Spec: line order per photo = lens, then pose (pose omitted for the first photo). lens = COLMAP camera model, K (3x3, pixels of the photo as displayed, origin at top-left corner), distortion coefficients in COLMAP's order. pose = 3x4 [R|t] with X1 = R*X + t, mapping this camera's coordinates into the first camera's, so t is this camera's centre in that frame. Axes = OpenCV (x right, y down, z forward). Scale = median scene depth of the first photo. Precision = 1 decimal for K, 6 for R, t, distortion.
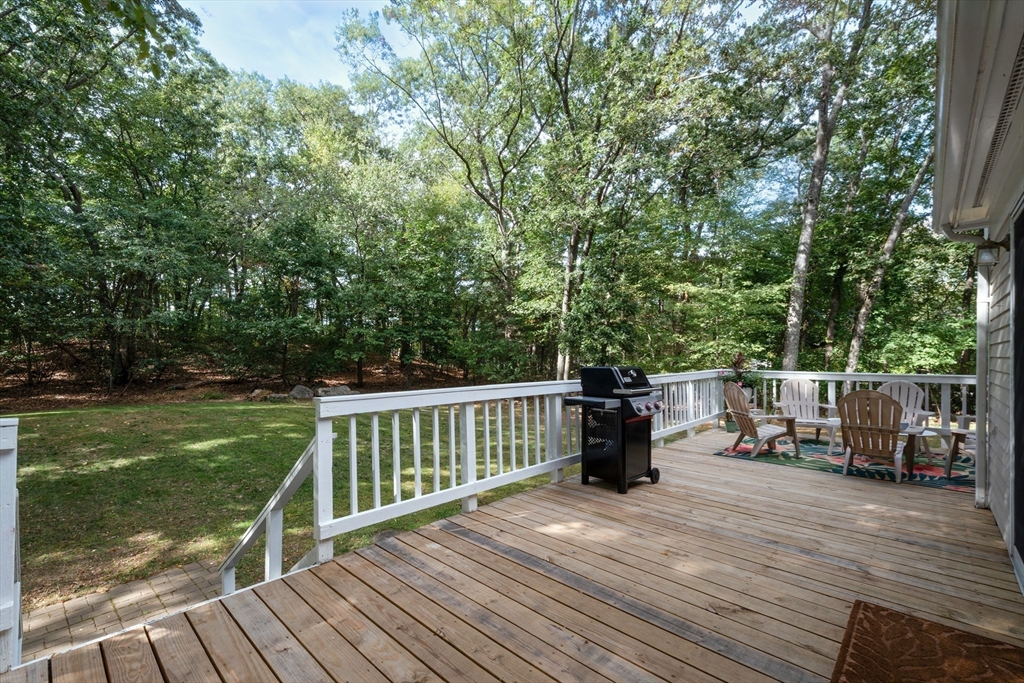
lens RADIAL K [[443.1, 0, 503.2], [0, 443.1, 359.1], [0, 0, 1]] dist [0.004715, -0.000517]
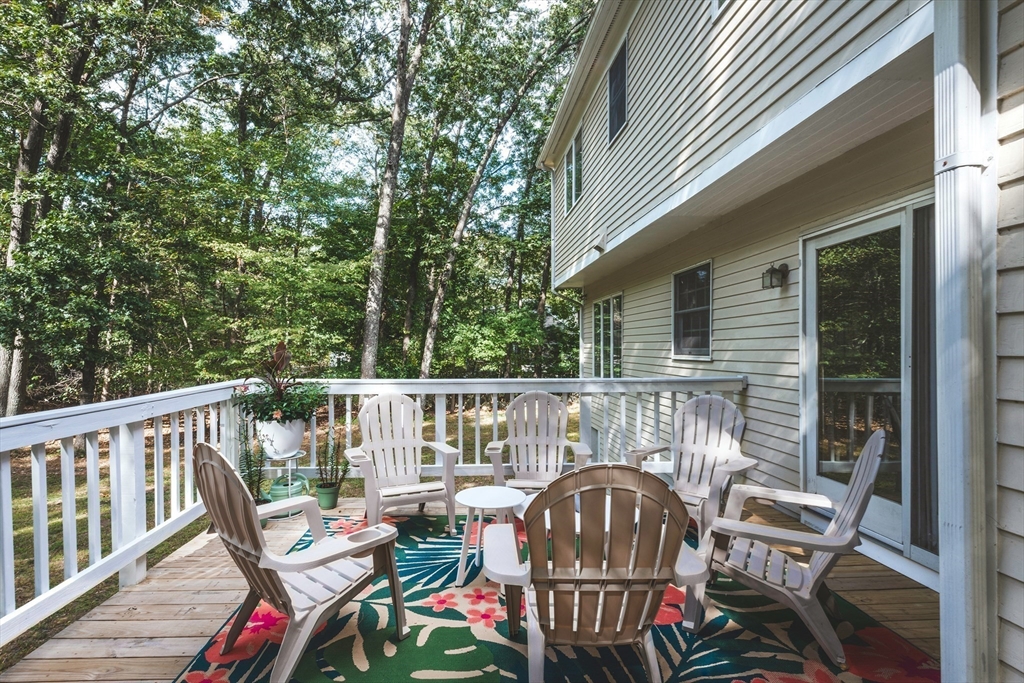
lens RADIAL K [[518.2, 0, 518.9], [0, 518.2, 349.0], [0, 0, 1]] dist [-0.025002, -0.000282]
pose [[0.655012, -0.004114, 0.755607, 0.095211], [0.008833, 0.999959, -0.002212, -0.001462], [-0.755567, 0.008123, 0.655021, 0.150632]]
